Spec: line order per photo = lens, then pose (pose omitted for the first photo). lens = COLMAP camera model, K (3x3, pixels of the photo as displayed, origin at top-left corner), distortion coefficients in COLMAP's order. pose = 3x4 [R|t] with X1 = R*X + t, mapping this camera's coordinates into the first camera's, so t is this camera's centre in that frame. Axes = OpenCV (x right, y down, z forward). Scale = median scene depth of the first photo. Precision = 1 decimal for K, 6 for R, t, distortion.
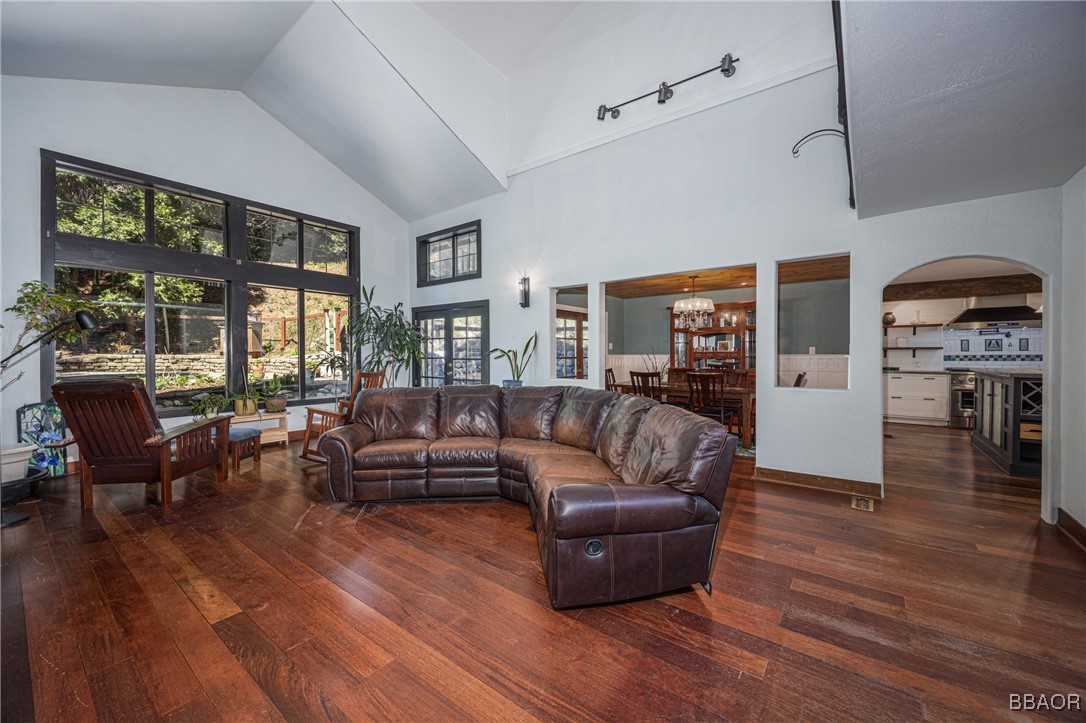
lens RADIAL K [[417.4, 0, 542.8], [0, 417.4, 361.0], [0, 0, 1]] dist [-0.000433, -0.000012]
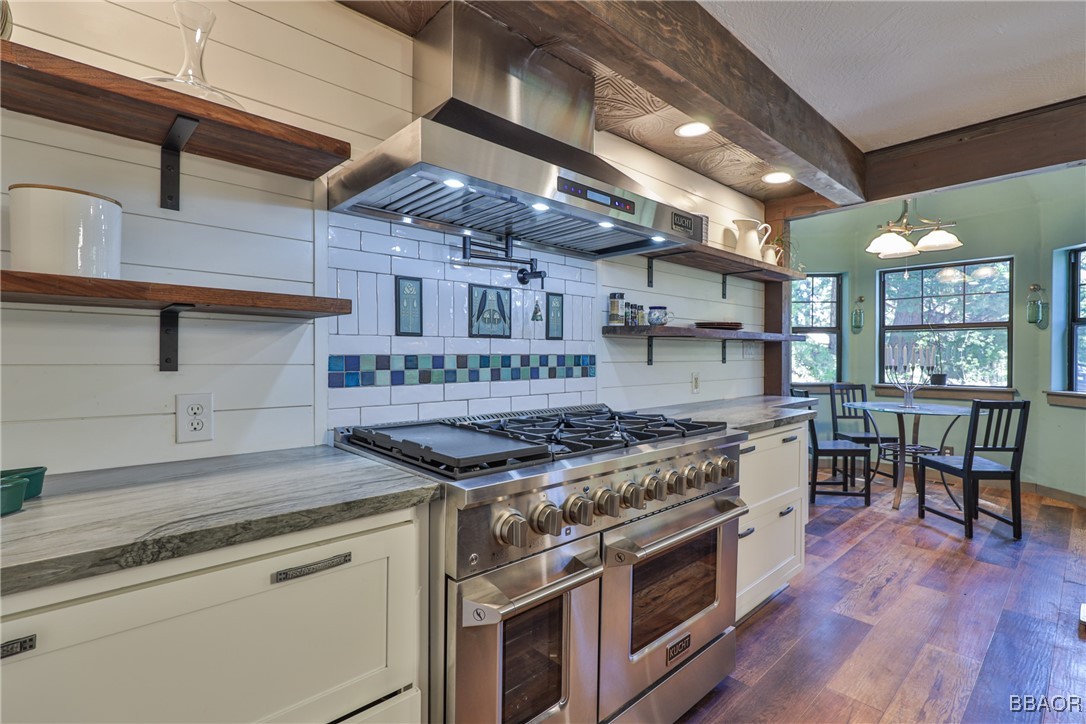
lens RADIAL K [[501.0, 0, 543.0], [0, 501.0, 357.3], [0, 0, 1]] dist [0.000348, 0.000013]
pose [[0.177936, -0.003771, 0.984035, 0.809629], [0.006091, 0.999978, 0.002731, -0.013734], [-0.984023, 0.005508, 0.177955, 0.919529]]
